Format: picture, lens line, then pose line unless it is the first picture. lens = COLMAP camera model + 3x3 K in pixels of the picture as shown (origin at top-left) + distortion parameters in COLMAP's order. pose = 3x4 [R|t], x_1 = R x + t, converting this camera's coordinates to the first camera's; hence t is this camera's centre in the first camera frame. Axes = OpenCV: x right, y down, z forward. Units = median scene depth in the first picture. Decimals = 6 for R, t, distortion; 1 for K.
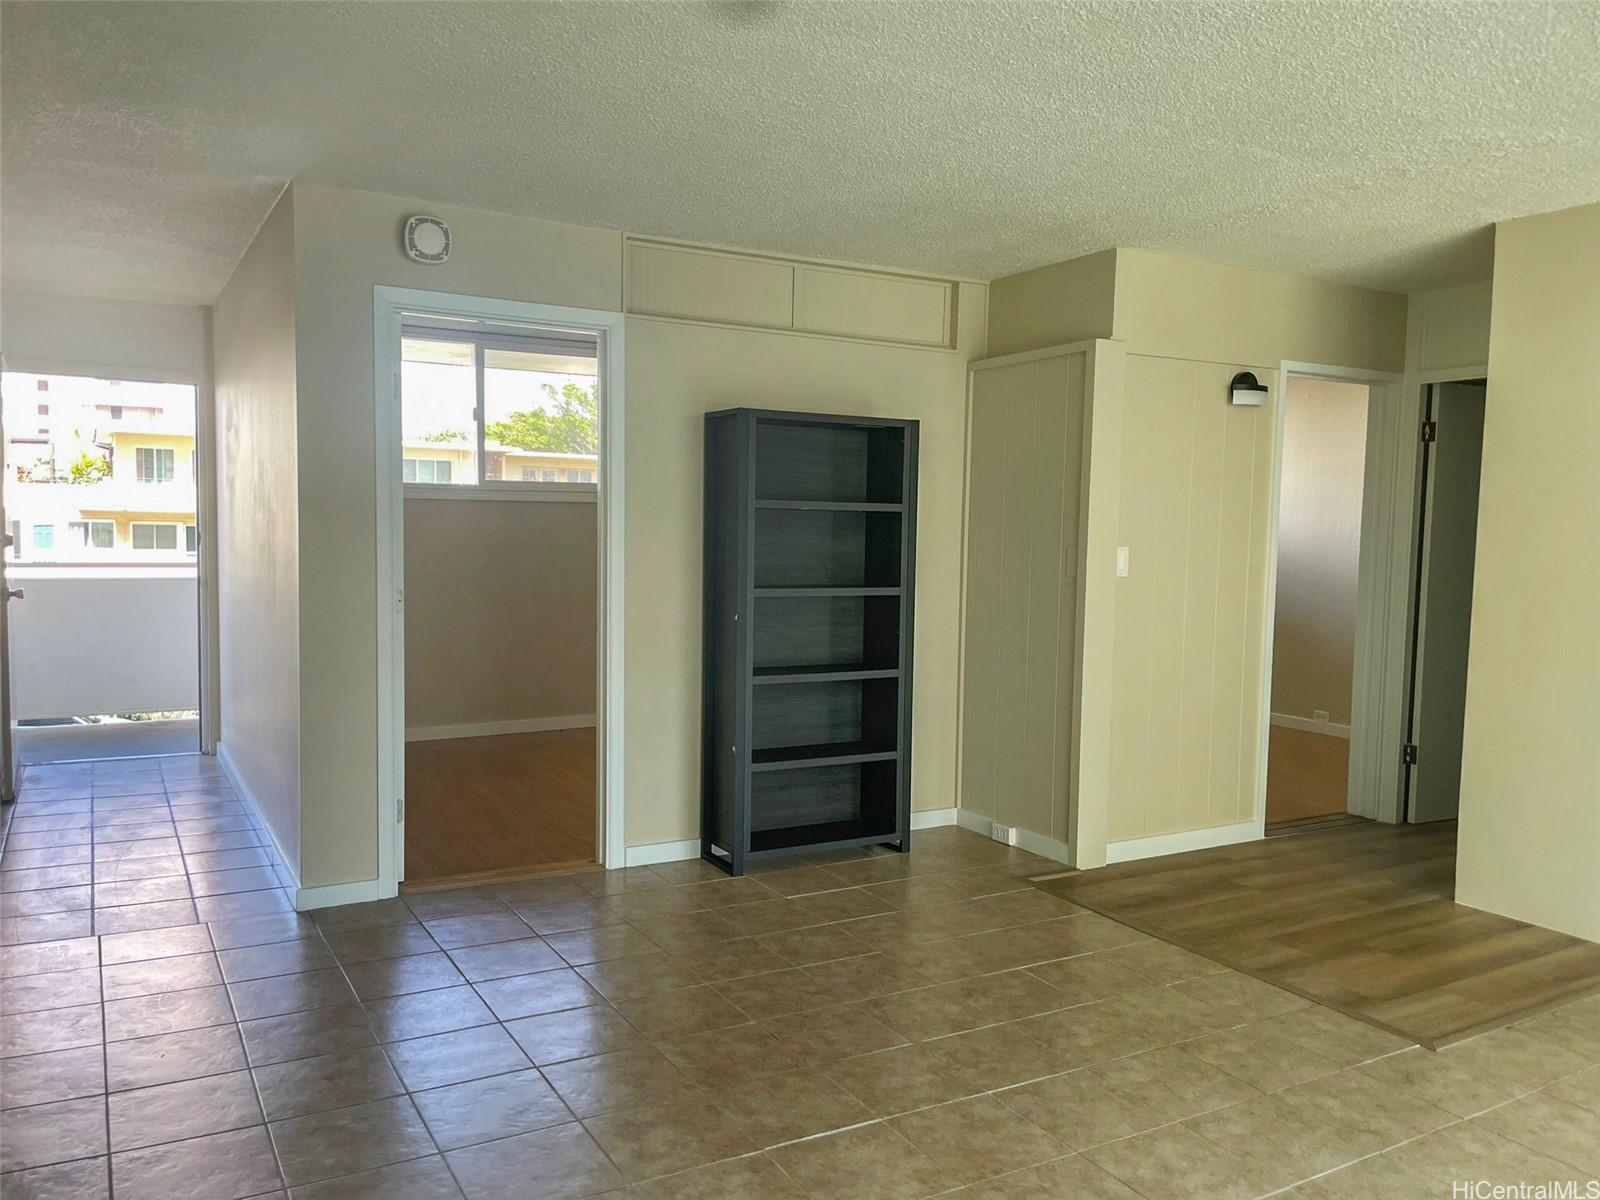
lens RADIAL K [[1223.2, 0, 788.8], [0, 1223.2, 604.1], [0, 0, 1]] dist [0.074830, -0.105409]
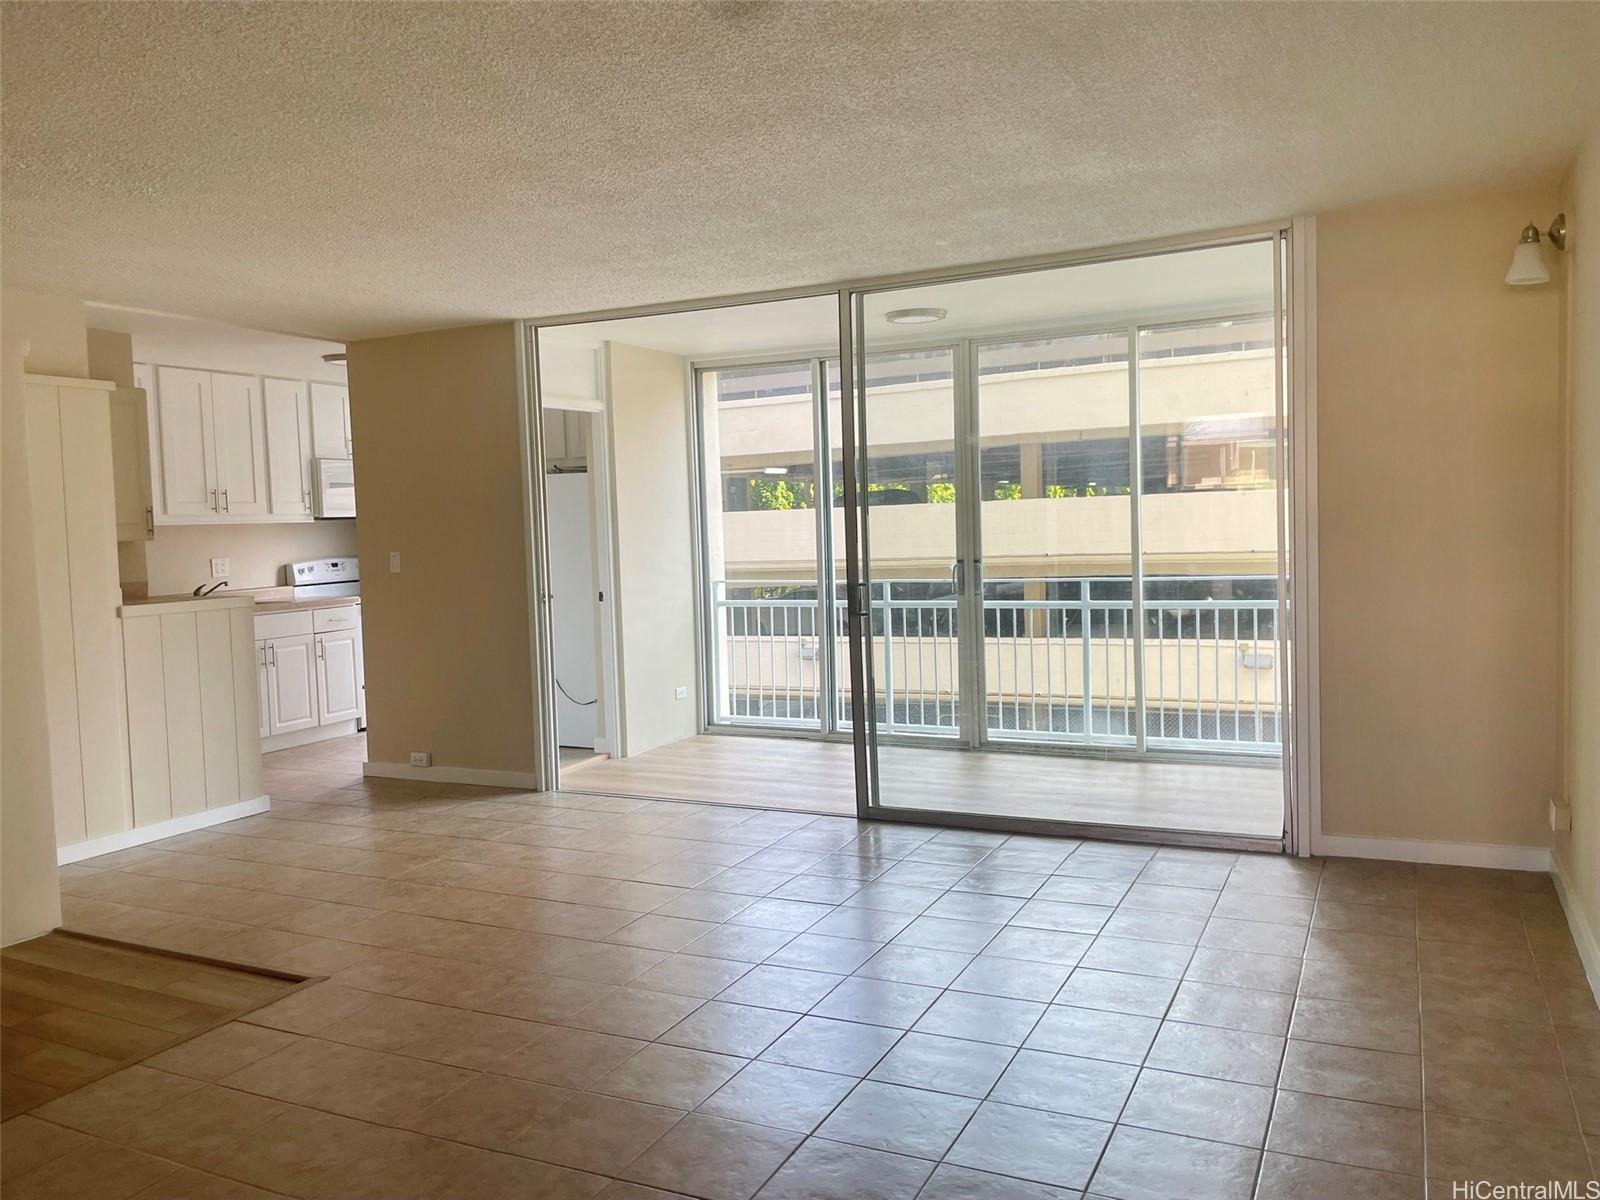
lens RADIAL K [[1223.2, 0, 810.6], [0, 1223.2, 592.2], [0, 0, 1]] dist [0.074830, -0.105409]
pose [[-0.575581, -0.053188, 0.816013, -0.523299], [0.074759, 0.990281, 0.117278, -0.083752], [-0.814320, 0.128507, -0.566011, 0.938062]]
